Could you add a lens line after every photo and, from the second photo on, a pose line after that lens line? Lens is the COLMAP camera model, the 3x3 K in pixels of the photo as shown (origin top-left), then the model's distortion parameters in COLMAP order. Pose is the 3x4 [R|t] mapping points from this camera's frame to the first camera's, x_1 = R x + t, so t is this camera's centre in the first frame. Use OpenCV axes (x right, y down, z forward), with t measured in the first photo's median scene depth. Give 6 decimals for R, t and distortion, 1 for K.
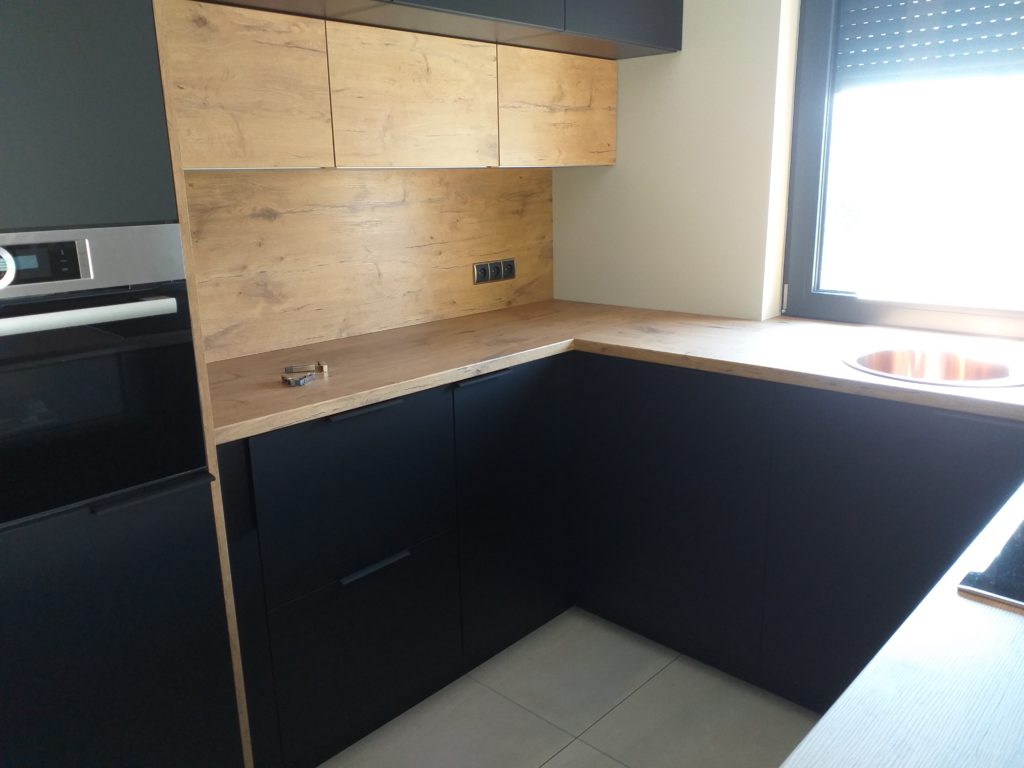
lens RADIAL K [[804.9, 0, 516.5], [0, 804.9, 378.0], [0, 0, 1]] dist [0.191629, -0.470752]
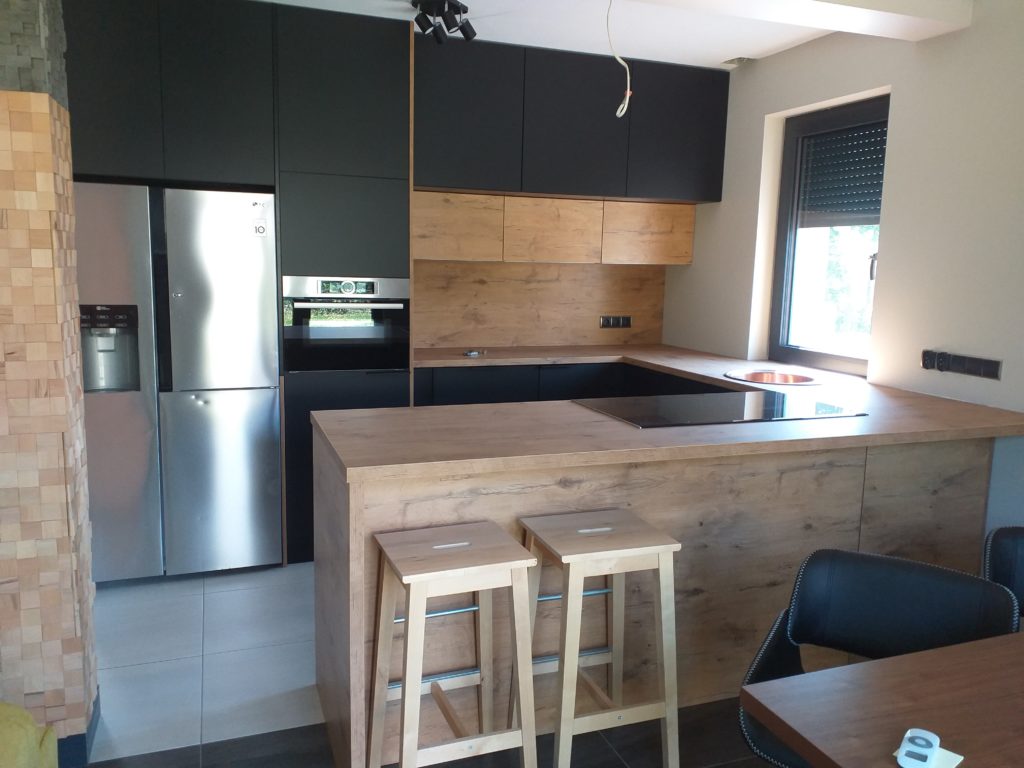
lens RADIAL K [[804.9, 0, 516.5], [0, 804.9, 378.0], [0, 0, 1]] dist [0.191629, -0.470752]
pose [[0.891695, 0.103294, -0.440692, 0.652700], [-0.148325, 0.986536, -0.068886, 0.157971], [0.427643, 0.126791, 0.895011, -0.715366]]
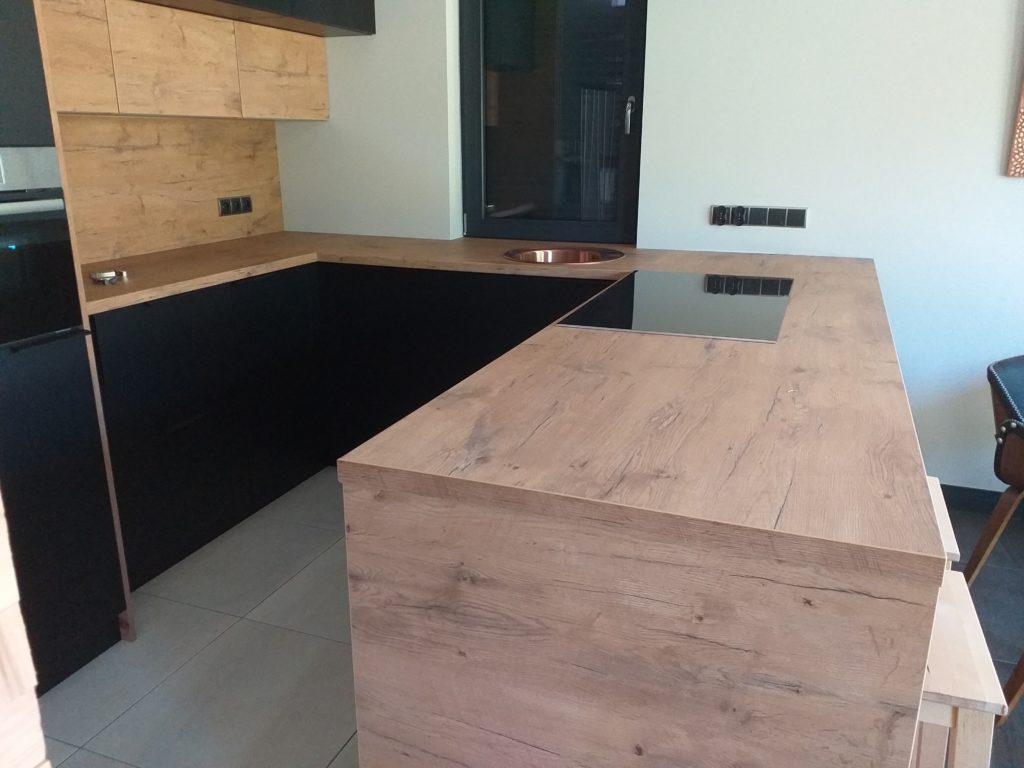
lens RADIAL K [[816.8, 0, 516.6], [0, 816.8, 379.1], [0, 0, 1]] dist [0.009251, 0.001418]
pose [[0.927177, -0.086095, 0.364596, -0.124193], [0.071743, 0.996027, 0.052754, 0.106619], [-0.367690, -0.022755, 0.929670, -0.341054]]
